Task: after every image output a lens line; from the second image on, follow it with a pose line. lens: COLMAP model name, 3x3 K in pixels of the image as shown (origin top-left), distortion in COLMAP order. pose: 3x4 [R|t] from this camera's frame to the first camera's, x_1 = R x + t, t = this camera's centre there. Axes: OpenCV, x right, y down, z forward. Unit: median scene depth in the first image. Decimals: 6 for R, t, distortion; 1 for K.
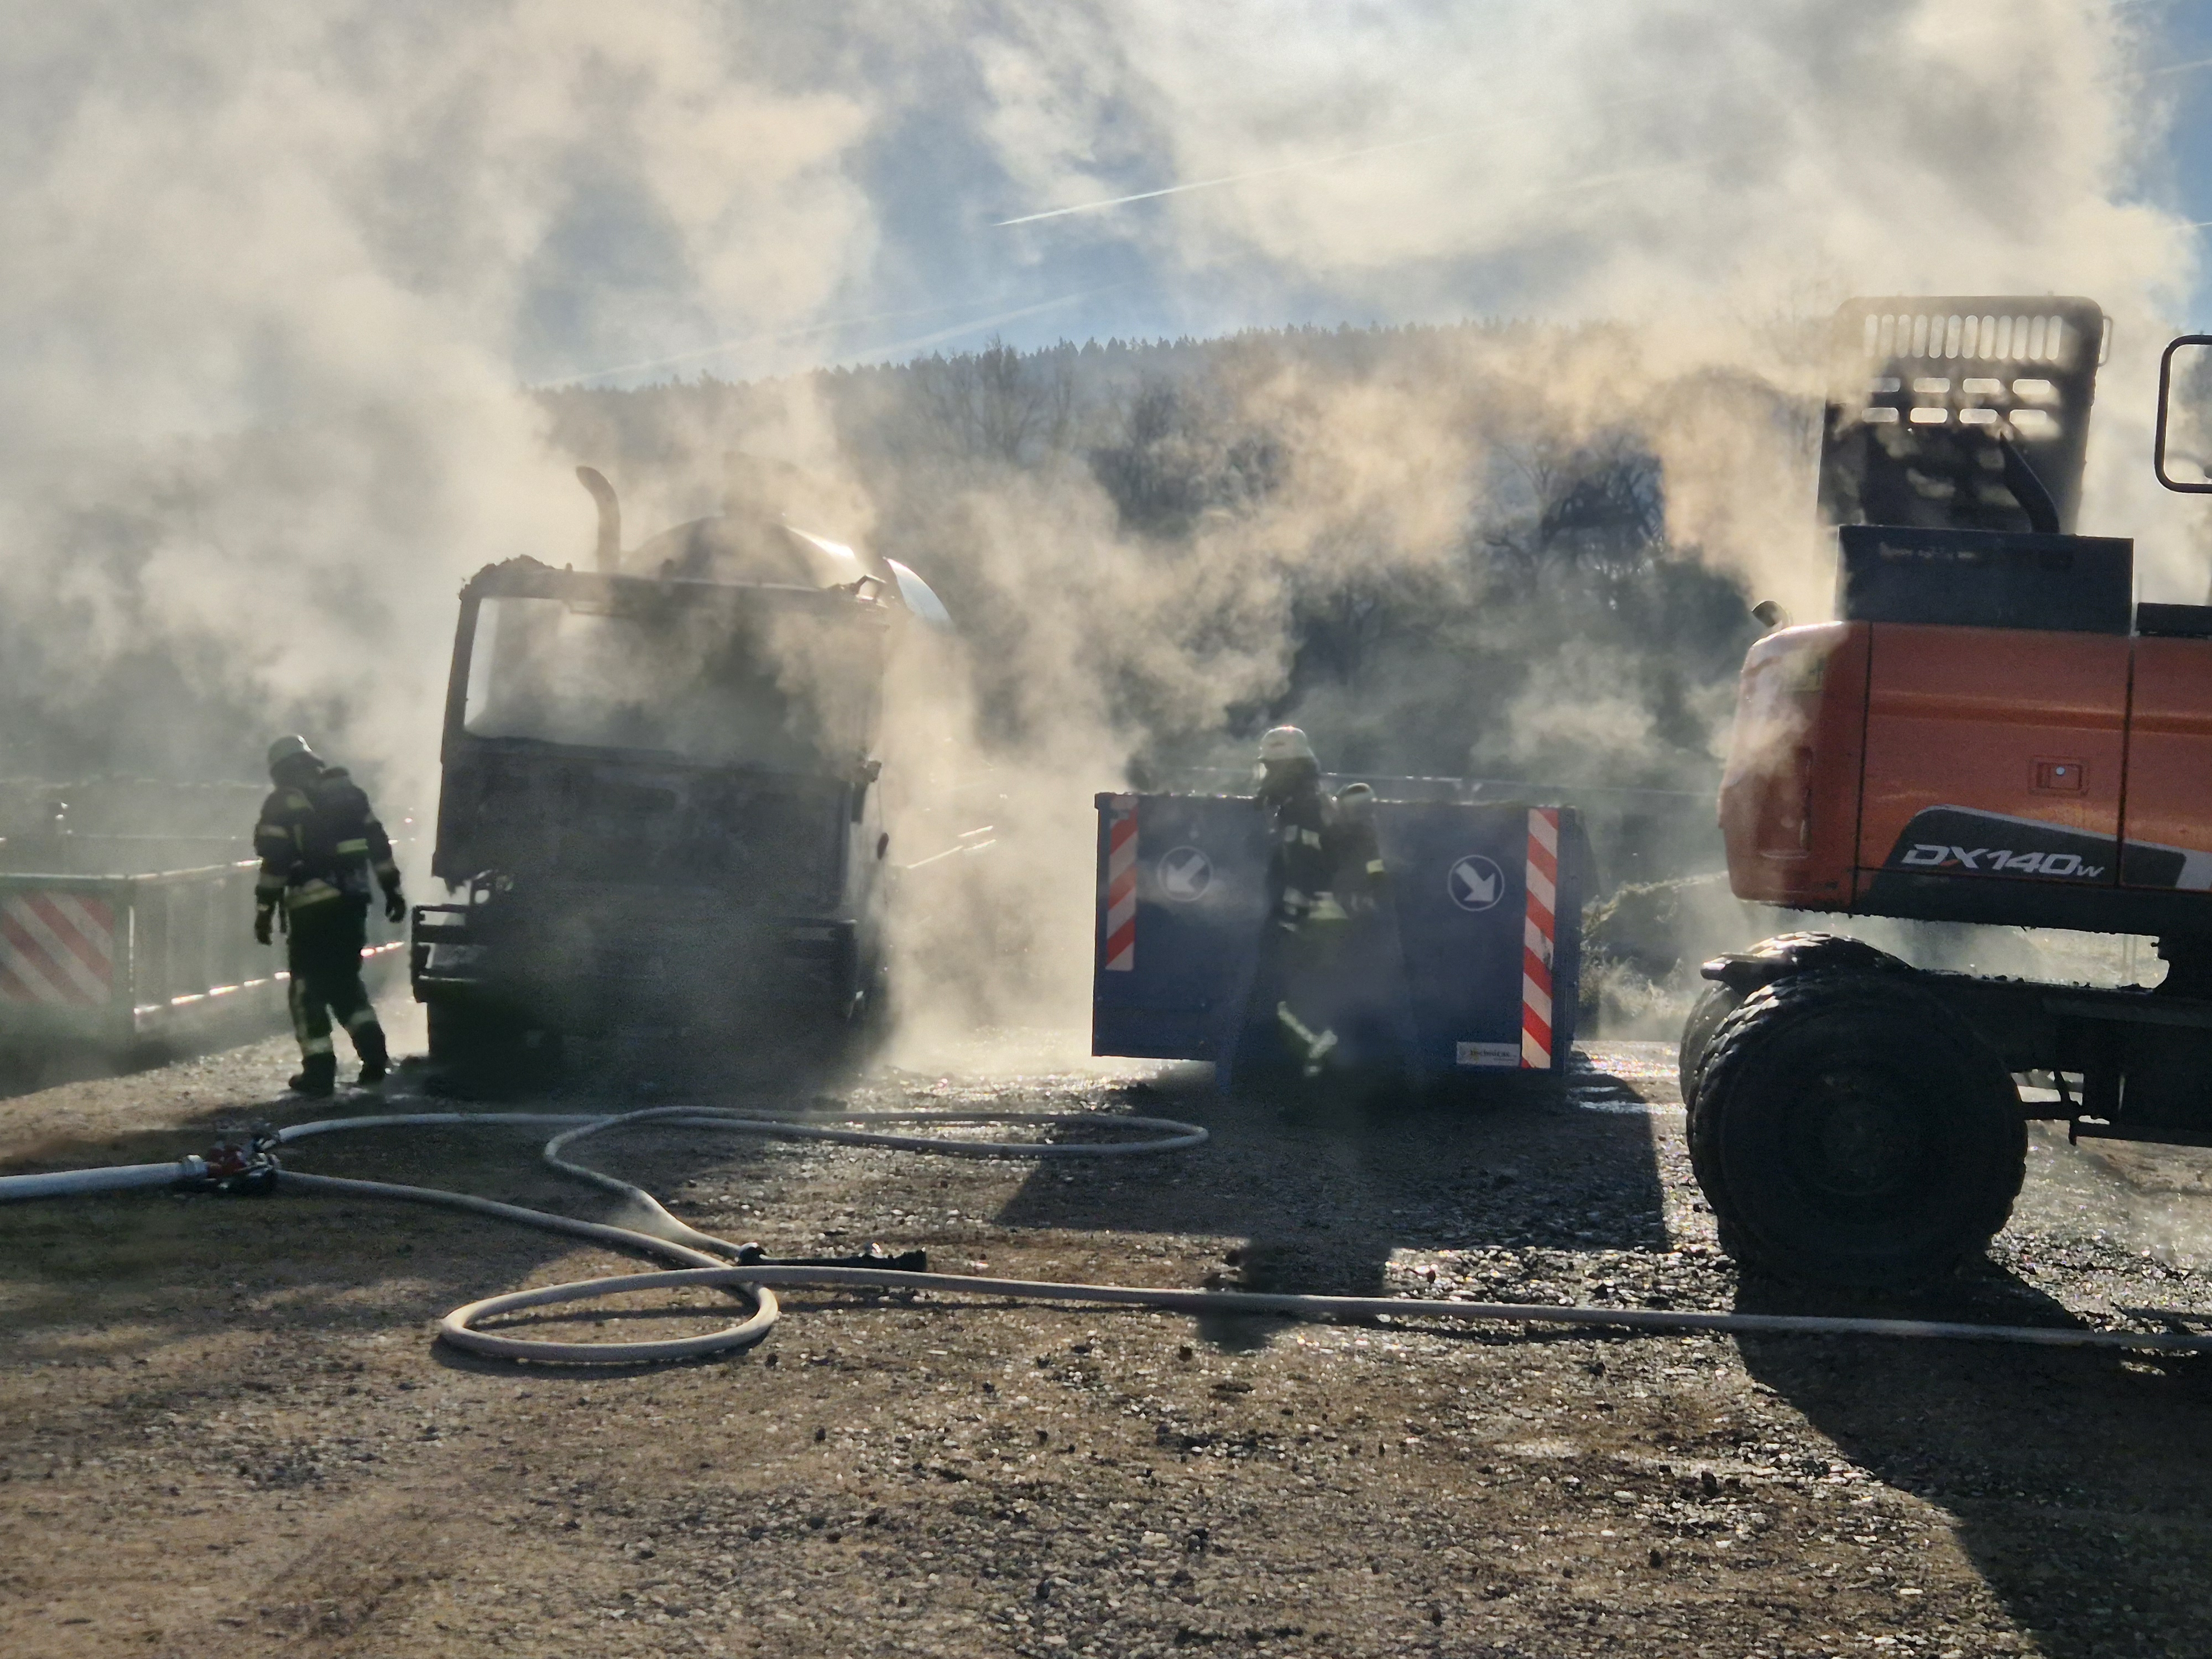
lens RADIAL K [[1480.6, 0, 1109.0], [0, 1480.6, 824.4], [0, 0, 1]] dist [0.002533, -0.008137]
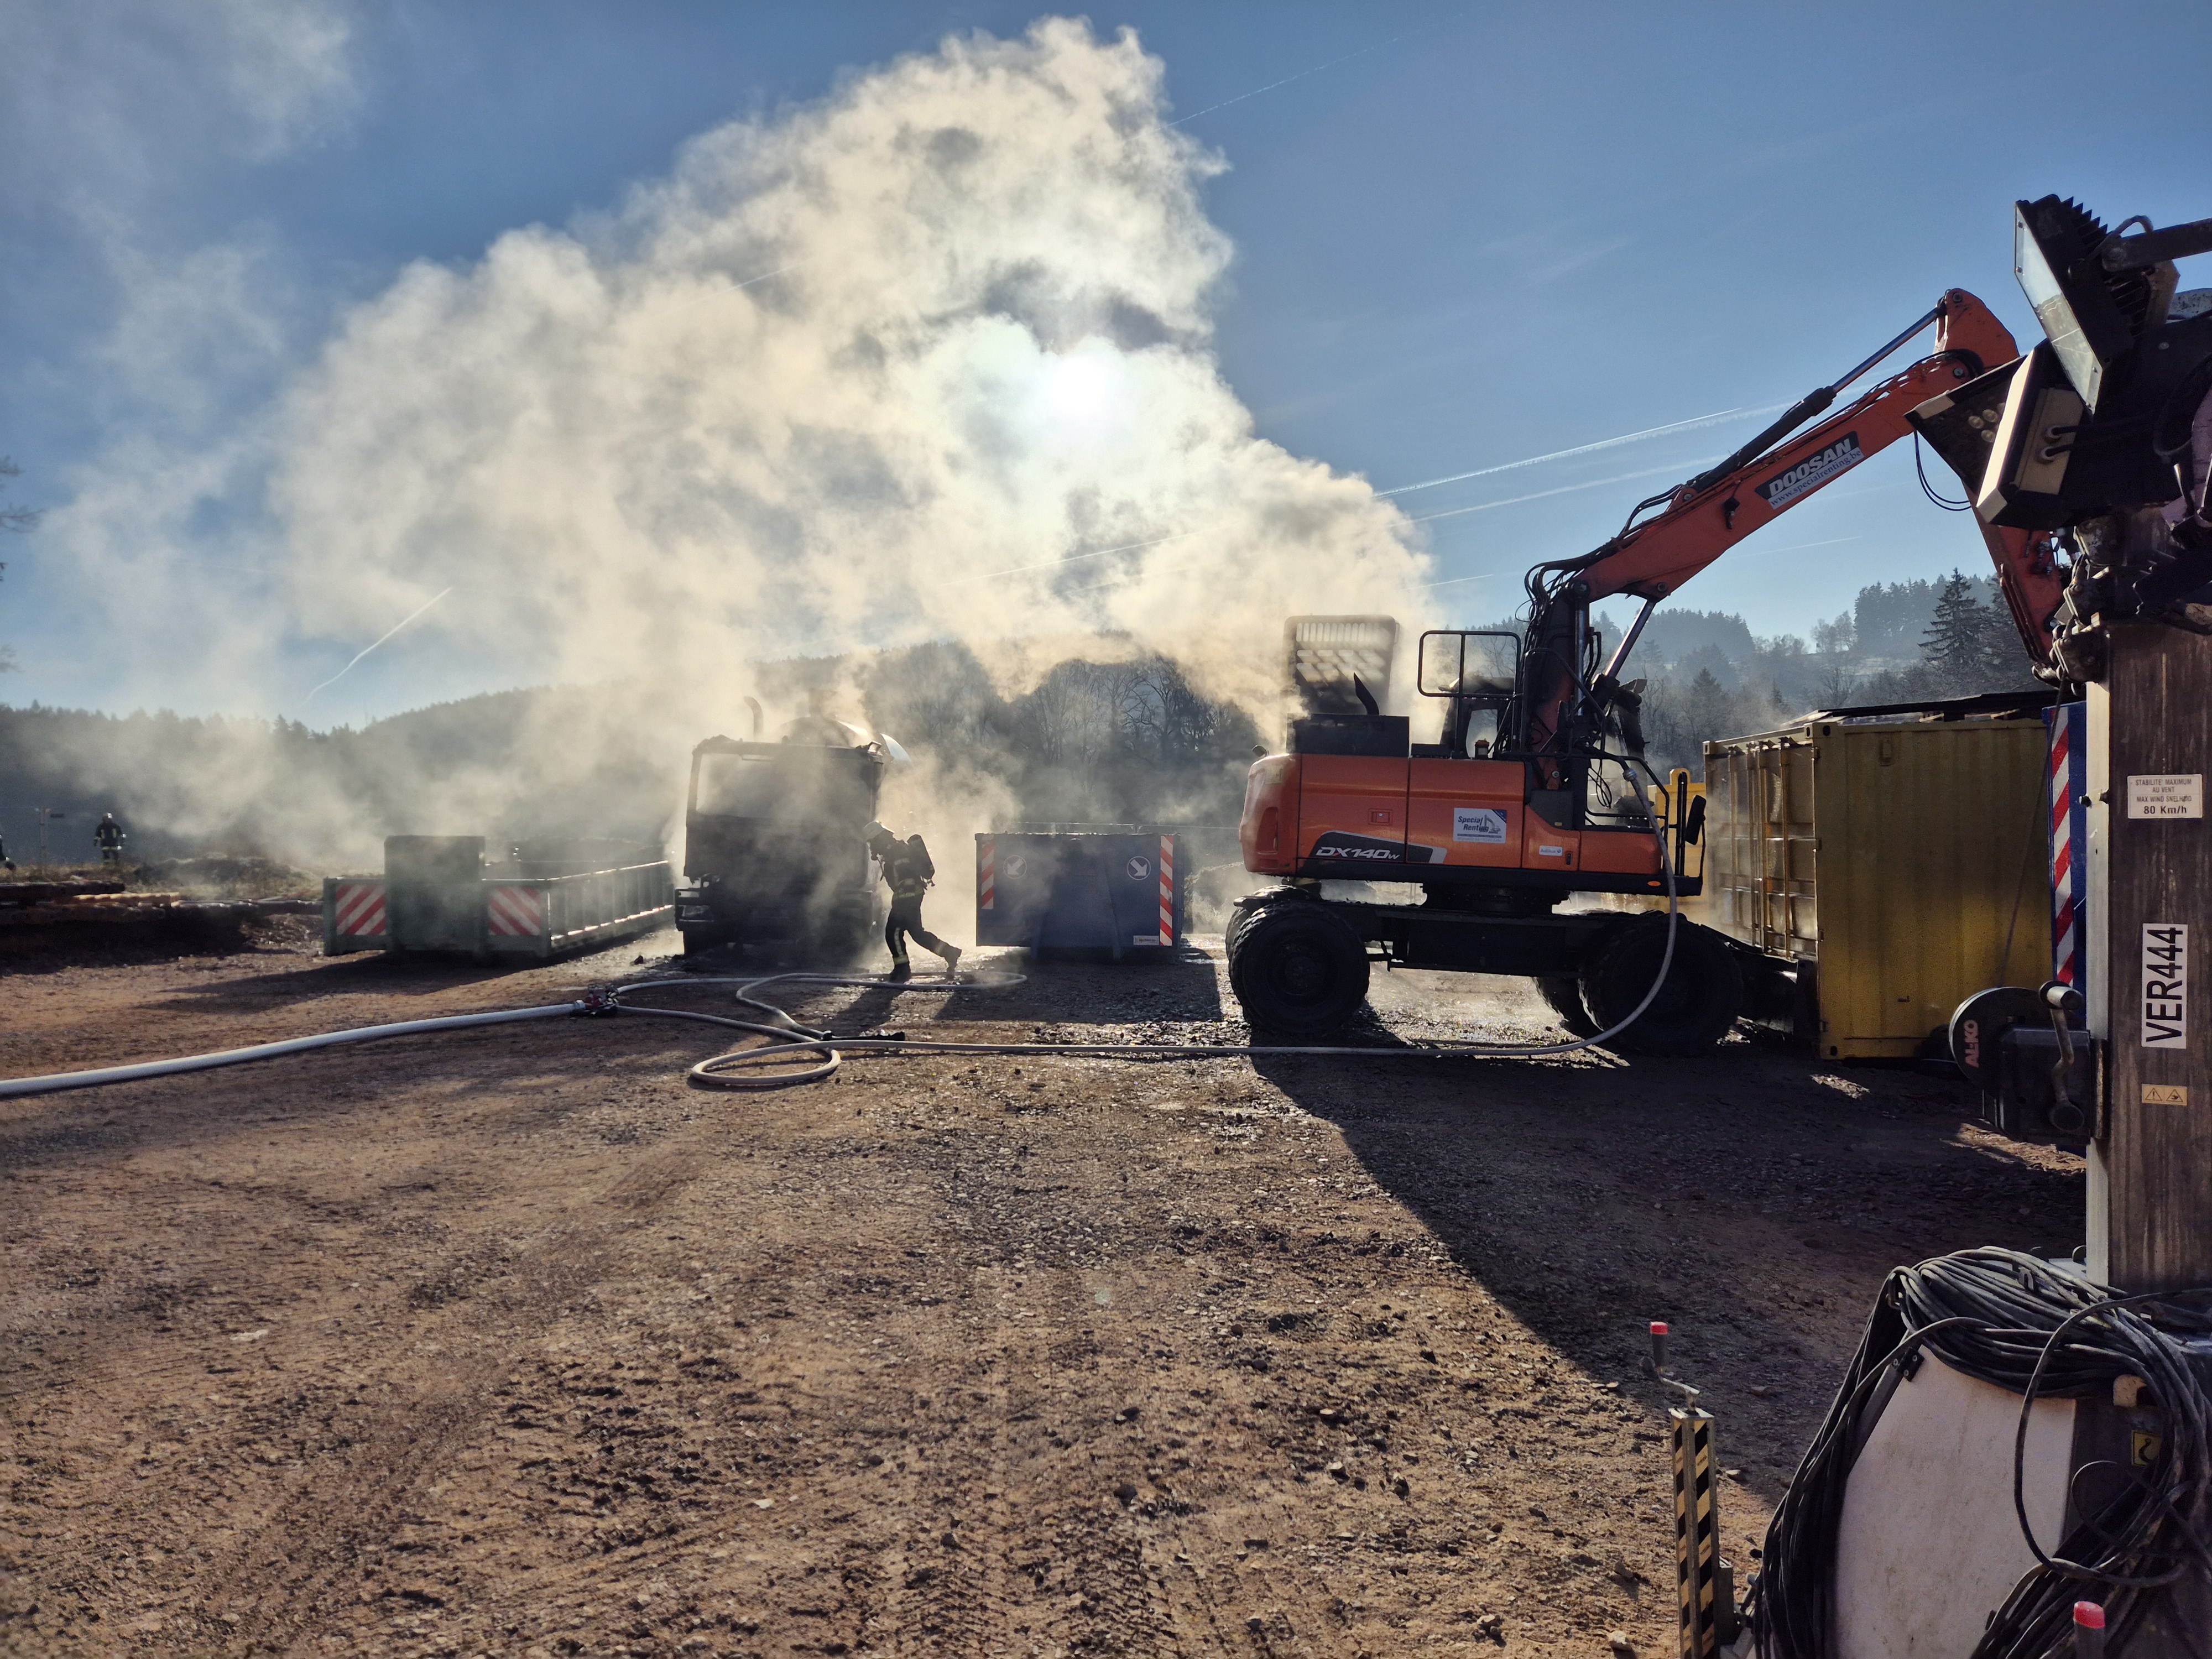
lens RADIAL K [[1480.6, 0, 1104.7], [0, 1480.6, 832.9], [0, 0, 1]] dist [0.002533, -0.008137]
pose [[0.999509, -0.017599, 0.025904, 0.134666], [0.019994, 0.995250, -0.095282, 0.208304], [-0.024105, 0.095753, 0.995113, -1.345549]]
